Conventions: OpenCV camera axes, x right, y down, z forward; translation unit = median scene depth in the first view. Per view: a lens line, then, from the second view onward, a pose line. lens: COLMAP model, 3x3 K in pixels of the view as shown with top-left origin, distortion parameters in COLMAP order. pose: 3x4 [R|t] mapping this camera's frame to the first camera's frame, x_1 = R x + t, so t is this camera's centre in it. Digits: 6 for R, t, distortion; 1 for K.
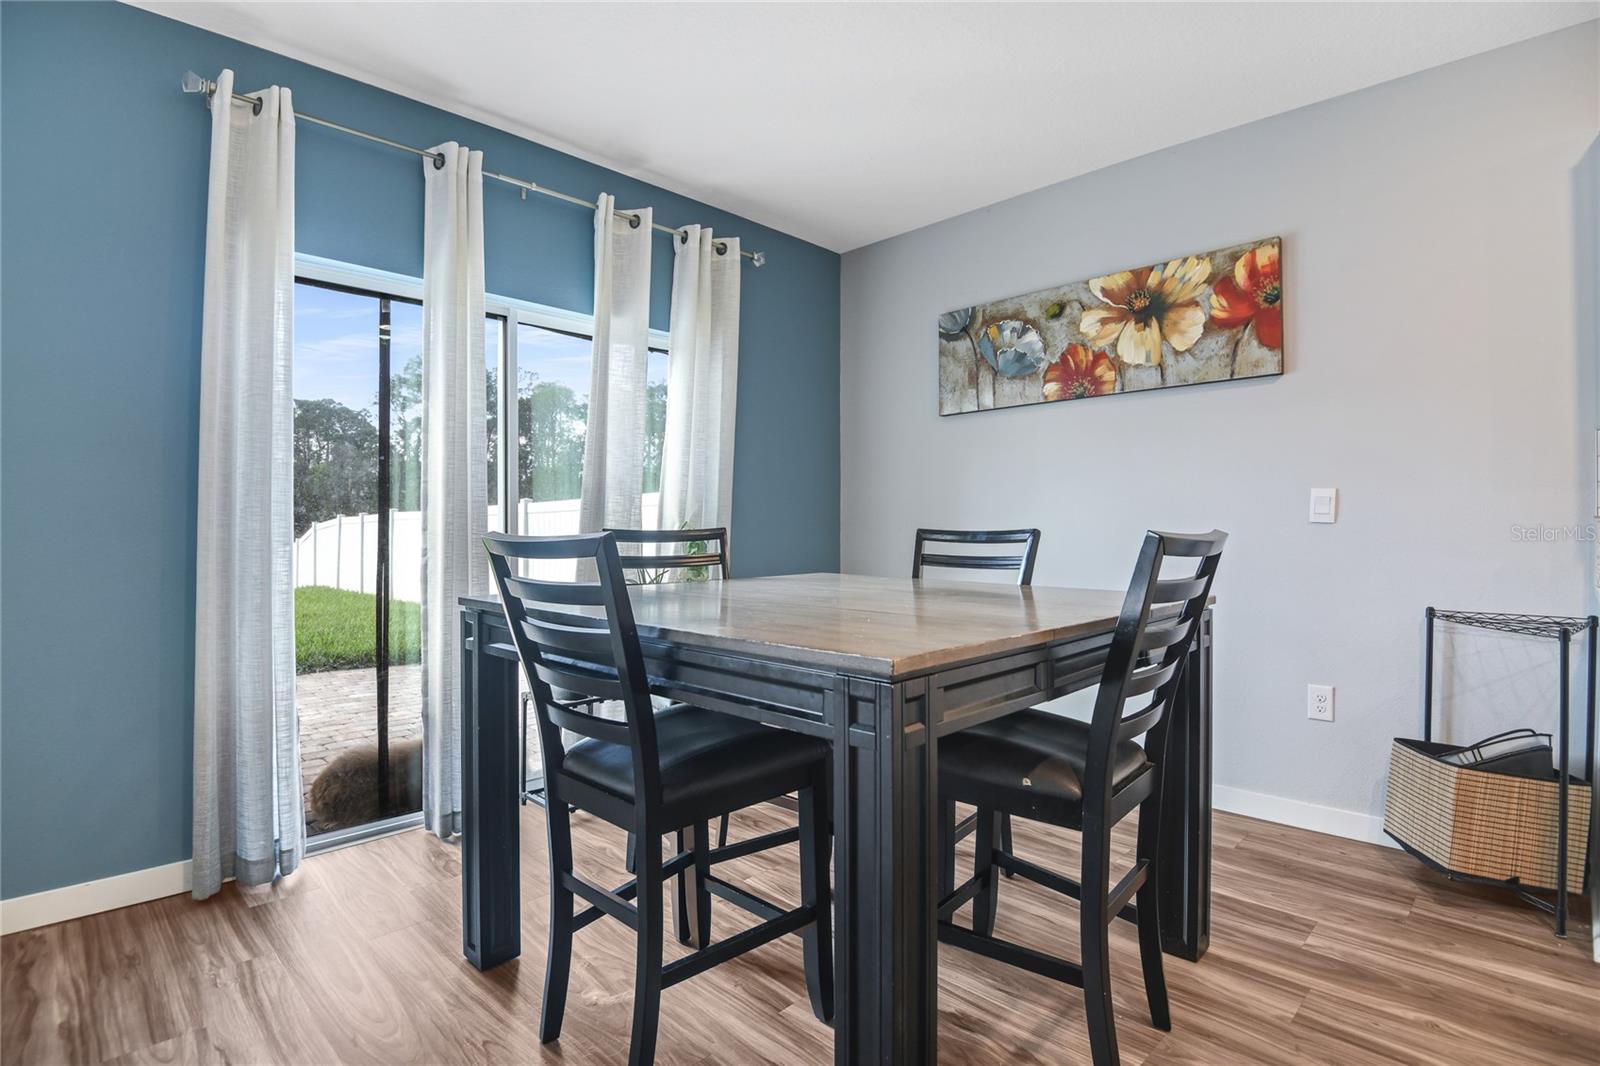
lens RADIAL K [[784.9, 0, 800.0], [0, 784.9, 533.0], [0, 0, 1]] dist [0.001461, -0.028485]
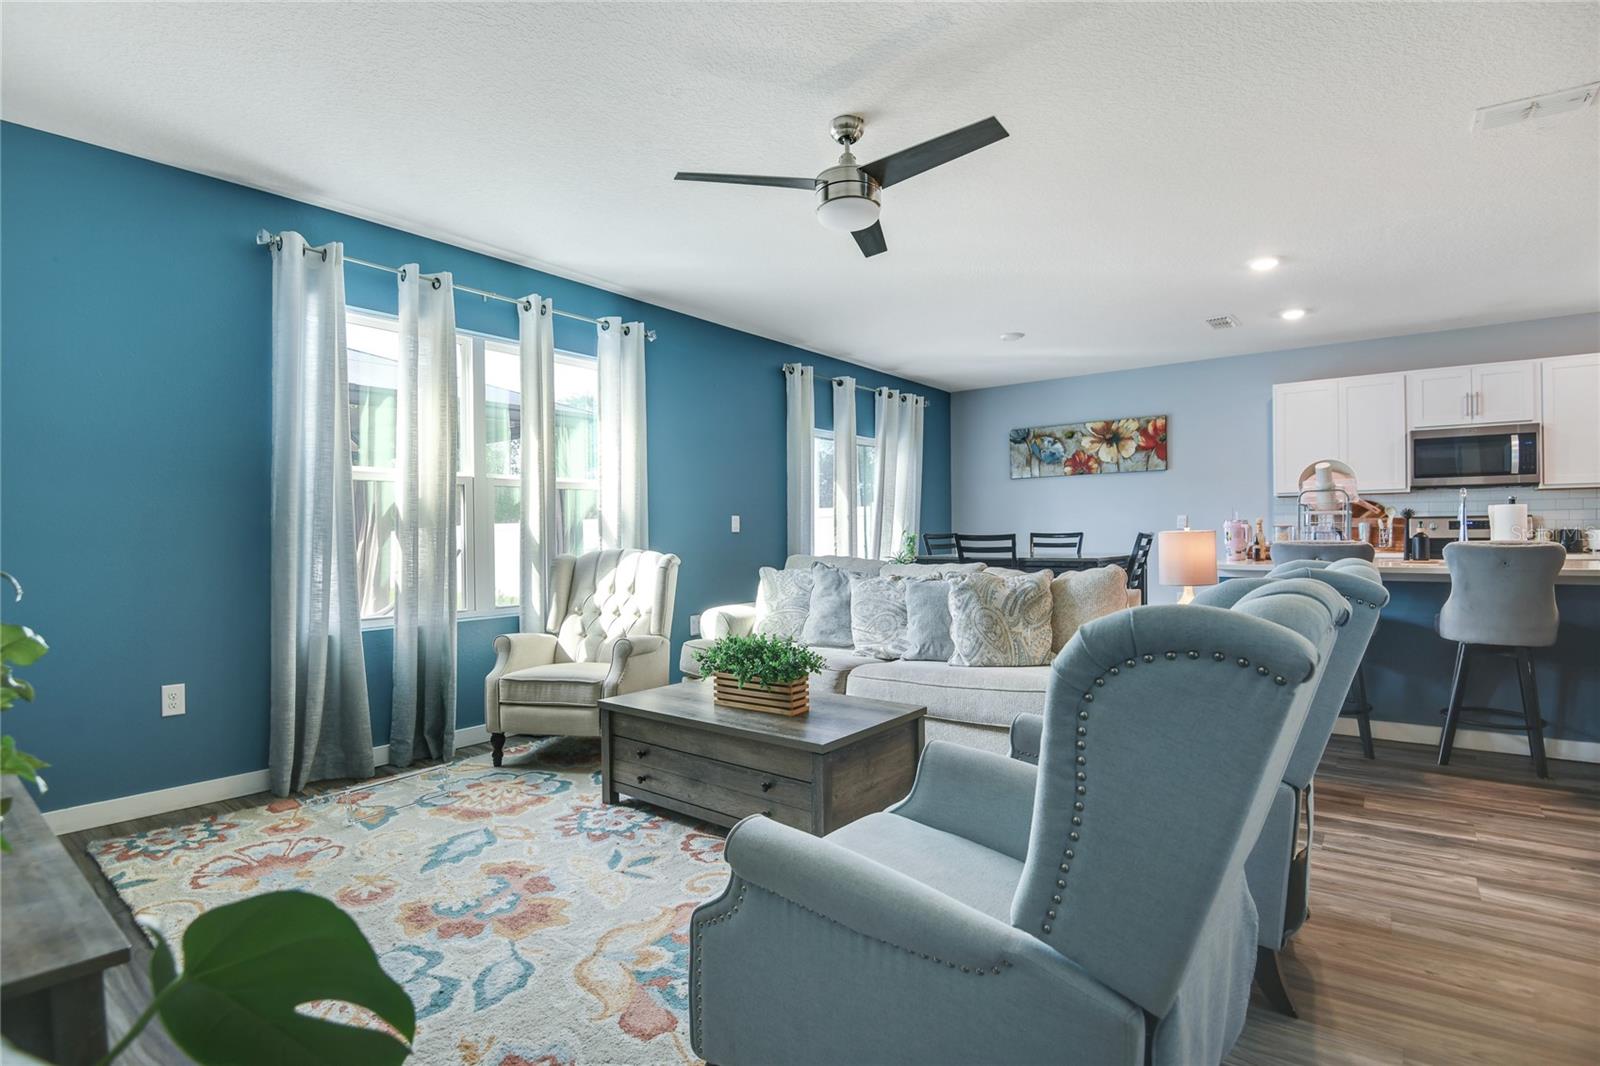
lens RADIAL K [[767.8, 0, 800.0], [0, 767.8, 533.0], [0, 0, 1]] dist [0.019487, -0.023828]
pose [[0.993739, -0.005971, 0.111571, -0.739482], [0.006787, 0.999953, -0.006940, 0.006679], [-0.111524, 0.007654, 0.993732, -1.179978]]
